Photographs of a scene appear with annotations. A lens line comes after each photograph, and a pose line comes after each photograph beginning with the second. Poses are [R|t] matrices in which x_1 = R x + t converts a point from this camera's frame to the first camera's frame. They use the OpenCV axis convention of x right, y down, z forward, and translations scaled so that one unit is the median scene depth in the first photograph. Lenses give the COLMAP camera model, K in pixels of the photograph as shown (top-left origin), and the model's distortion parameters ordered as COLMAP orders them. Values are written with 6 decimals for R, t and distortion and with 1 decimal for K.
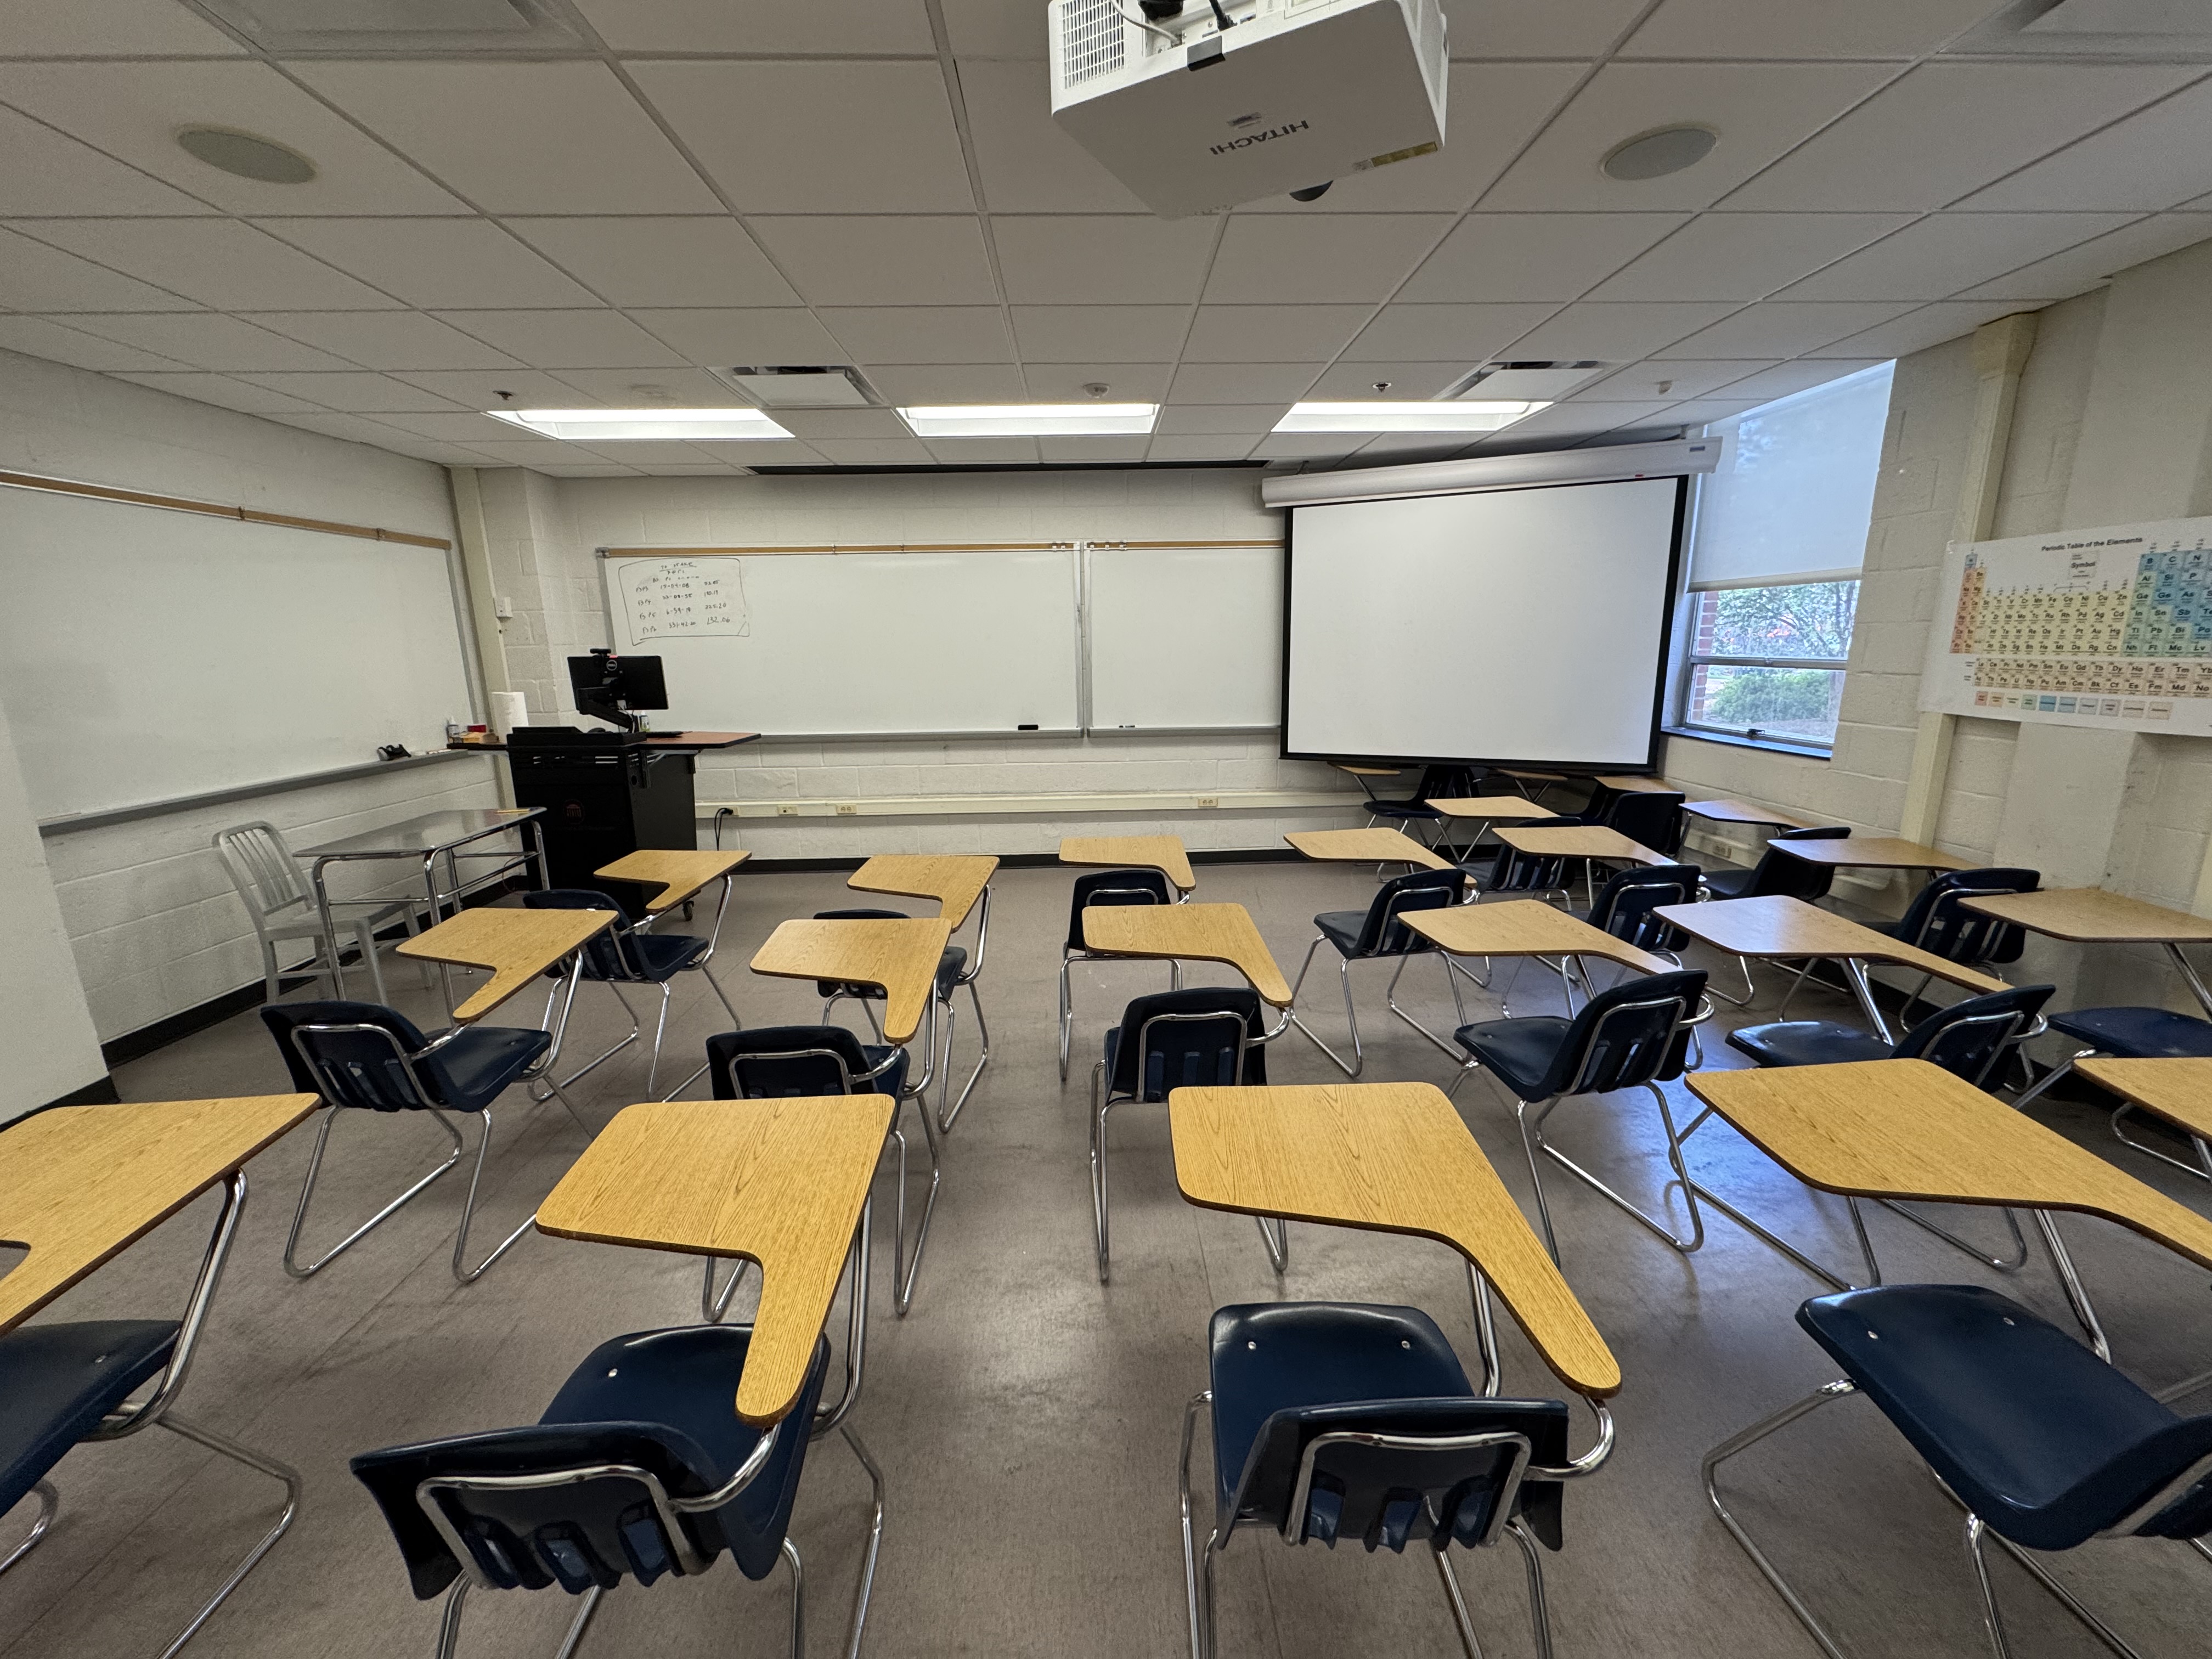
lens RADIAL K [[887.7, 0, 1103.7], [0, 887.7, 838.4], [0, 0, 1]] dist [-0.015556, 0.000400]
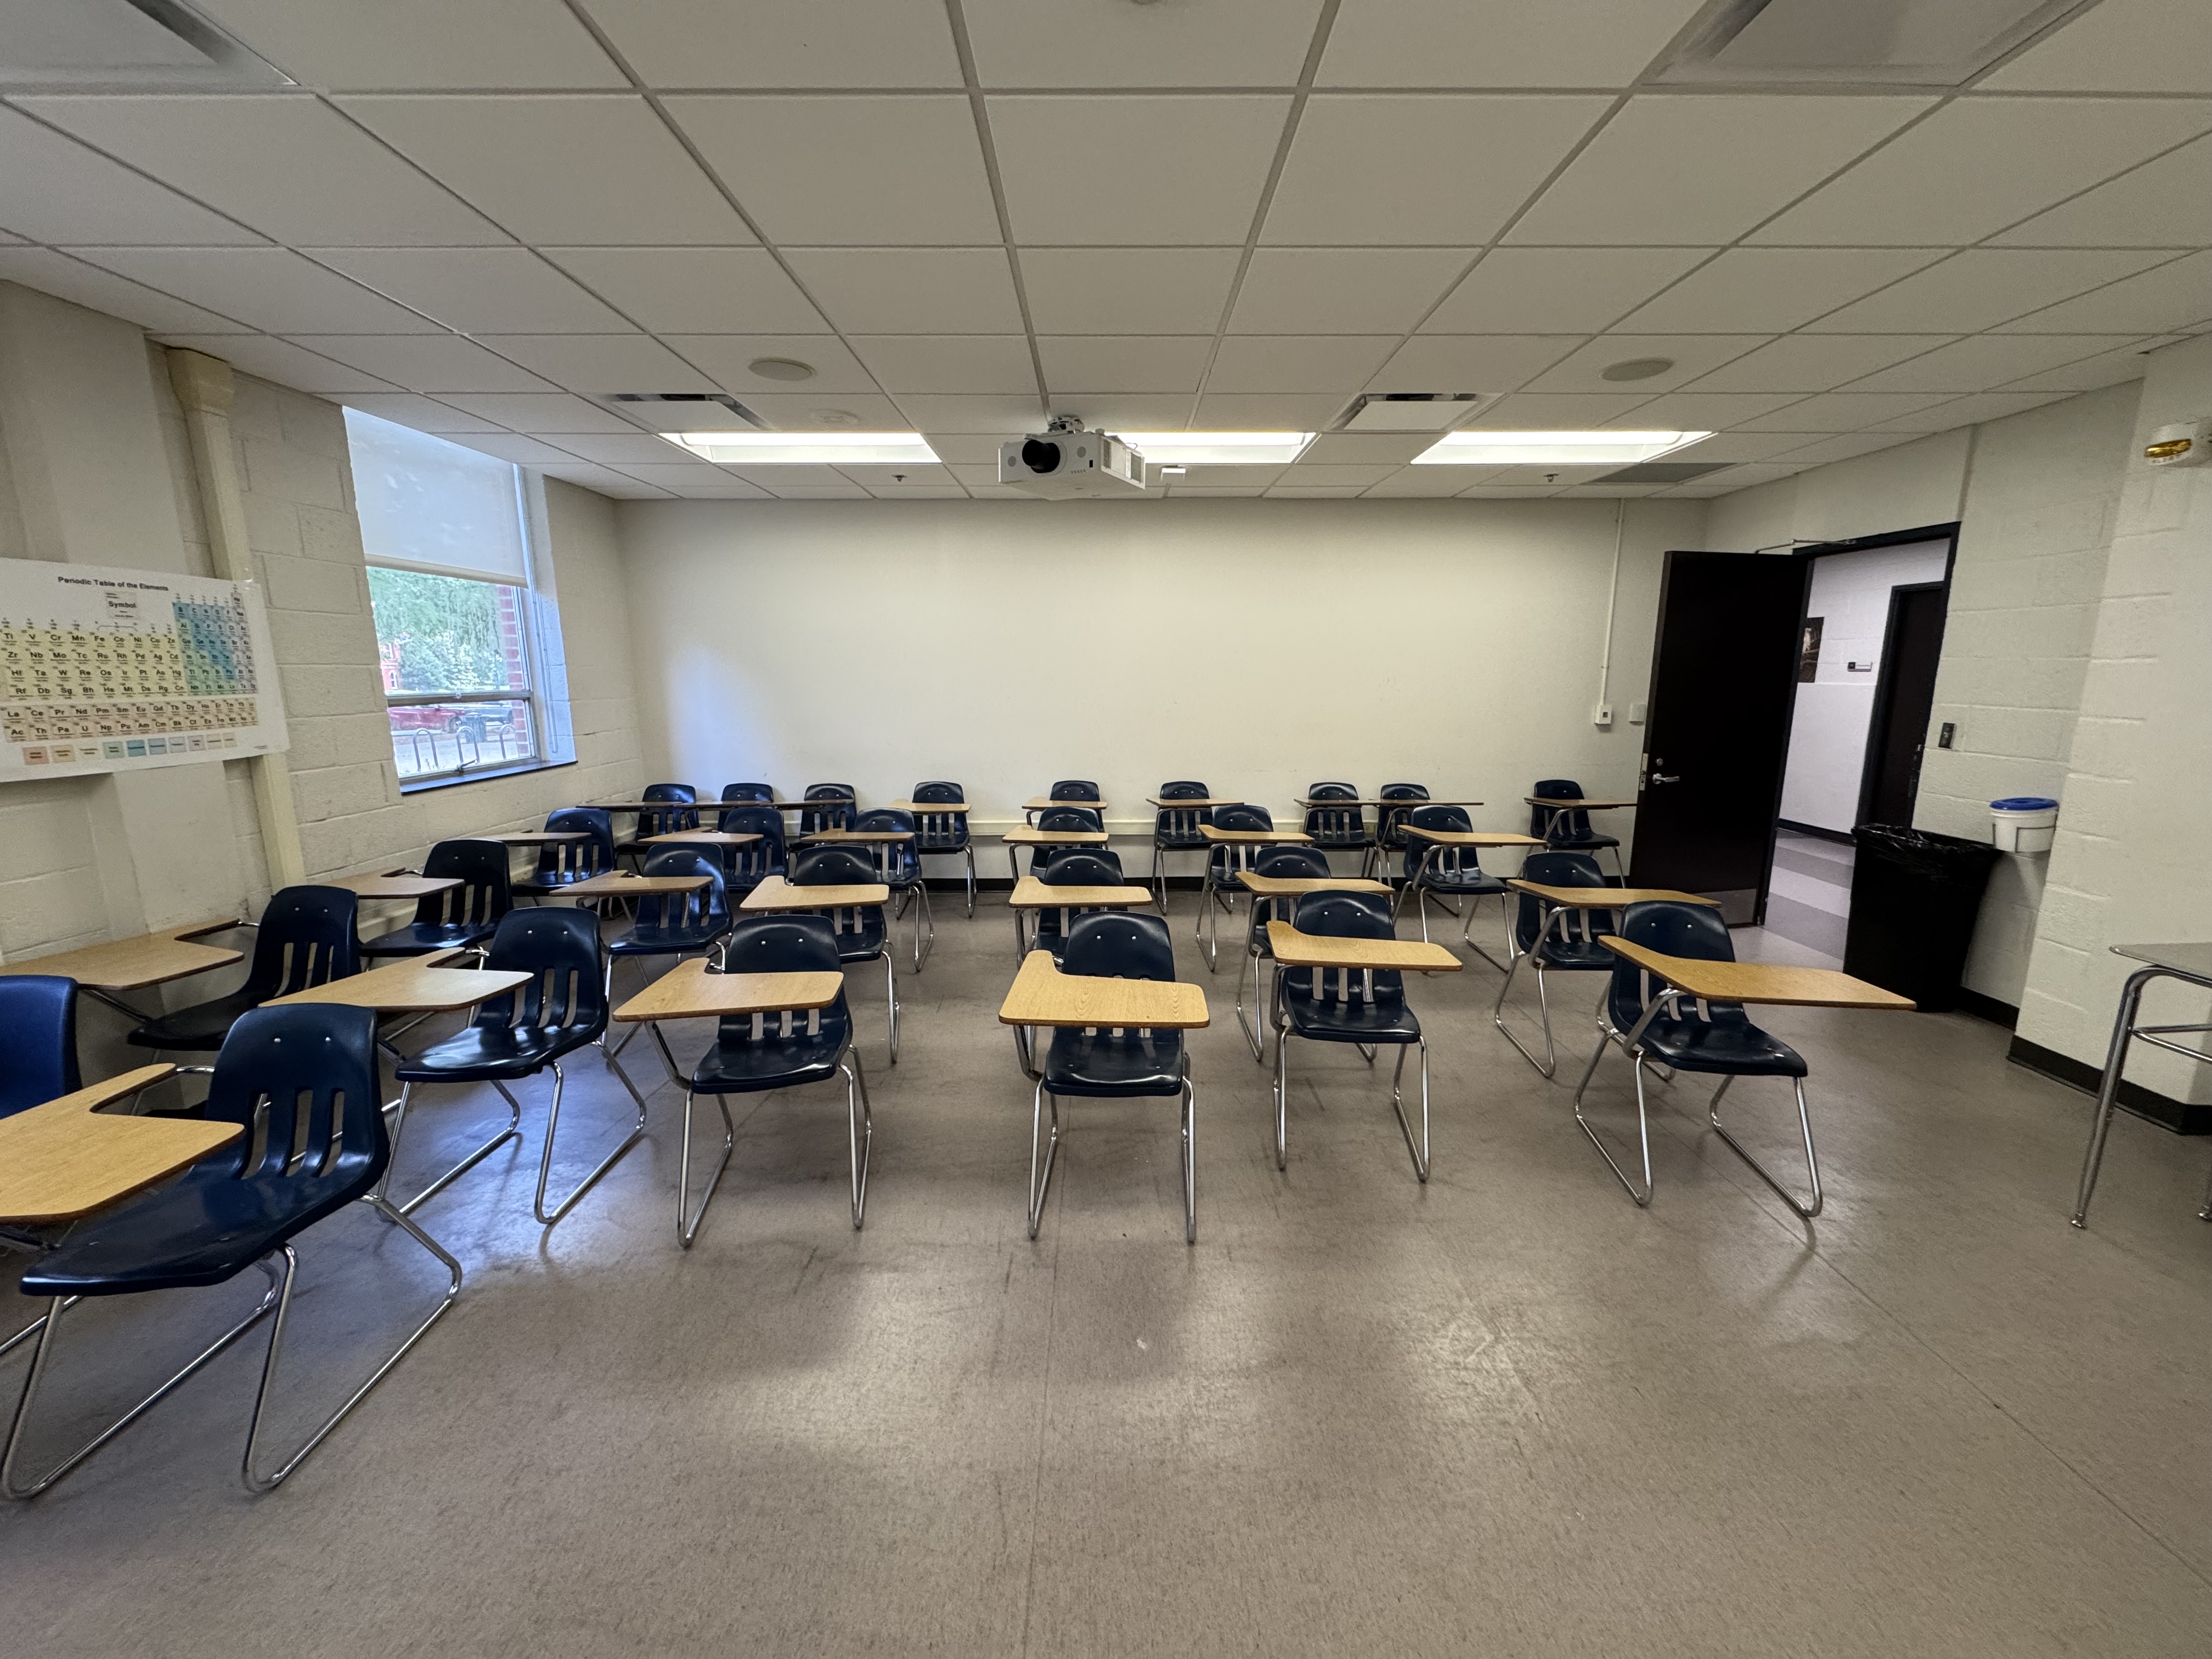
lens RADIAL K [[887.7, 0, 1100.7], [0, 887.7, 830.8], [0, 0, 1]] dist [-0.015556, 0.000400]
pose [[-0.999310, 0.014376, 0.034244, 0.003956], [0.026500, 0.922003, 0.386274, -0.426404], [-0.026020, 0.386915, -0.921748, 1.955949]]
